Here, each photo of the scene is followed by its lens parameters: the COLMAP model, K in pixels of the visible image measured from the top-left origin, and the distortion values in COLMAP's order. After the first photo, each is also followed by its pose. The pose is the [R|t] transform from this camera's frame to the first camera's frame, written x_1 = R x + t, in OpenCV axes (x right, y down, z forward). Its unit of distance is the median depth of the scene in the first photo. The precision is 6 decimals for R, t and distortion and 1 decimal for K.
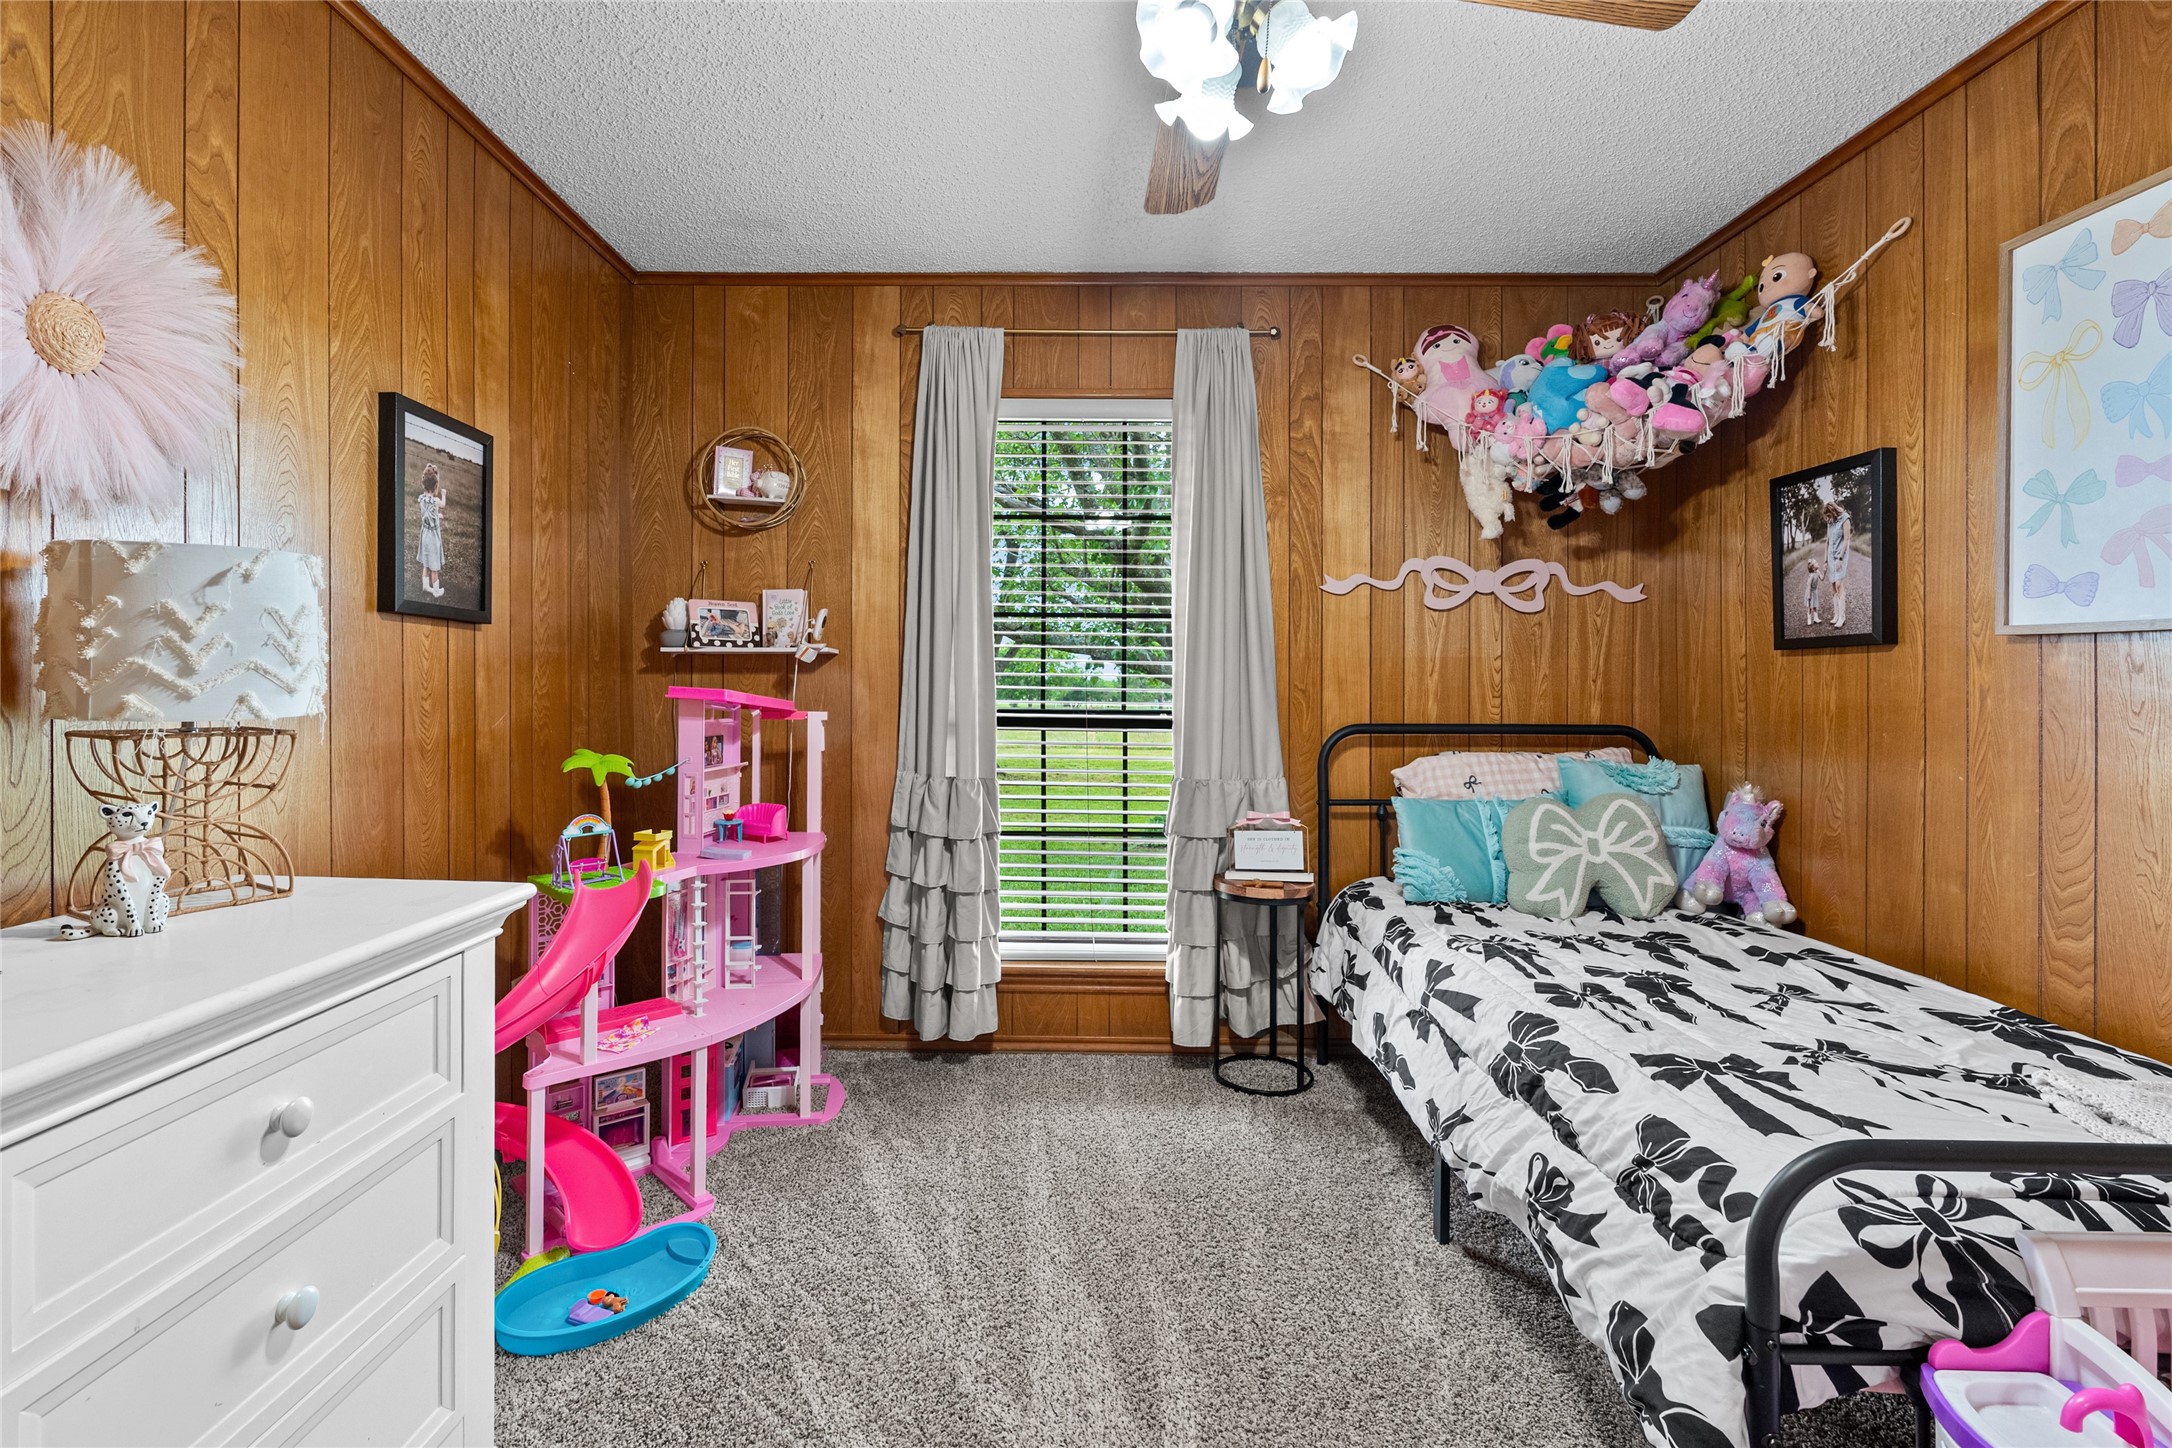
lens RADIAL K [[1006.4, 0, 1074.5], [0, 1006.4, 677.3], [0, 0, 1]] dist [-0.002349, 0.000436]
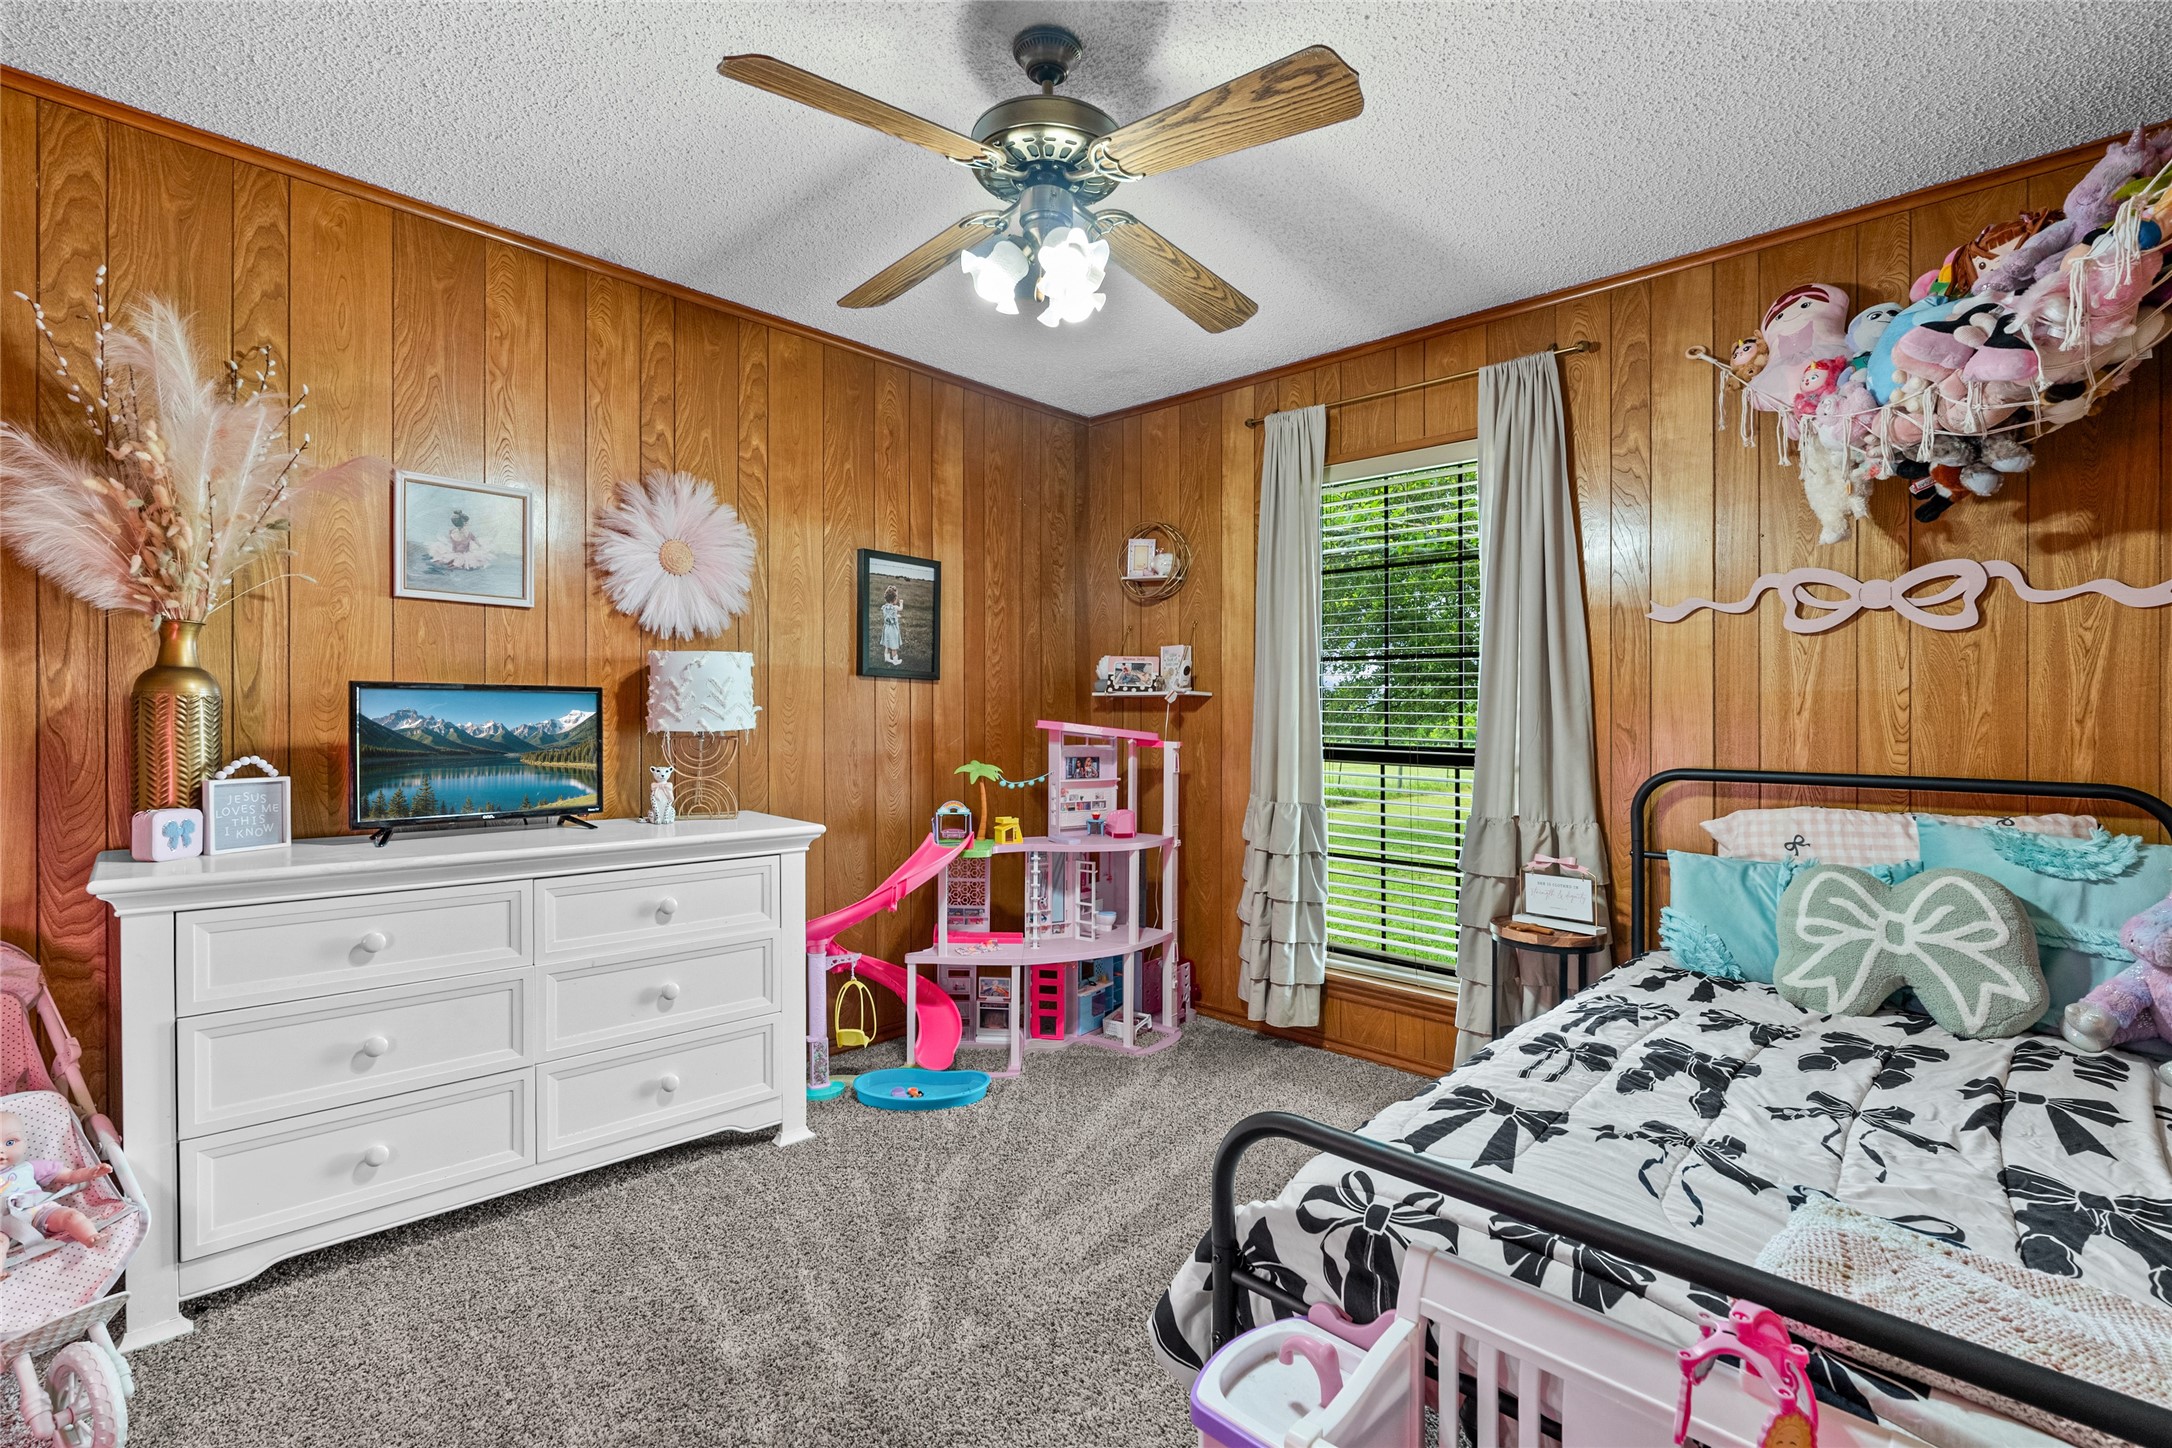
lens RADIAL K [[1009.2, 0, 1088.2], [0, 1009.2, 720.3], [0, 0, 1]] dist [0.000871, 0.000803]
pose [[0.727153, 0.005325, -0.686455, 0.540455], [-0.003864, 0.999986, 0.003663, 0.003162], [0.686464, -0.000011, 0.727163, 0.000817]]
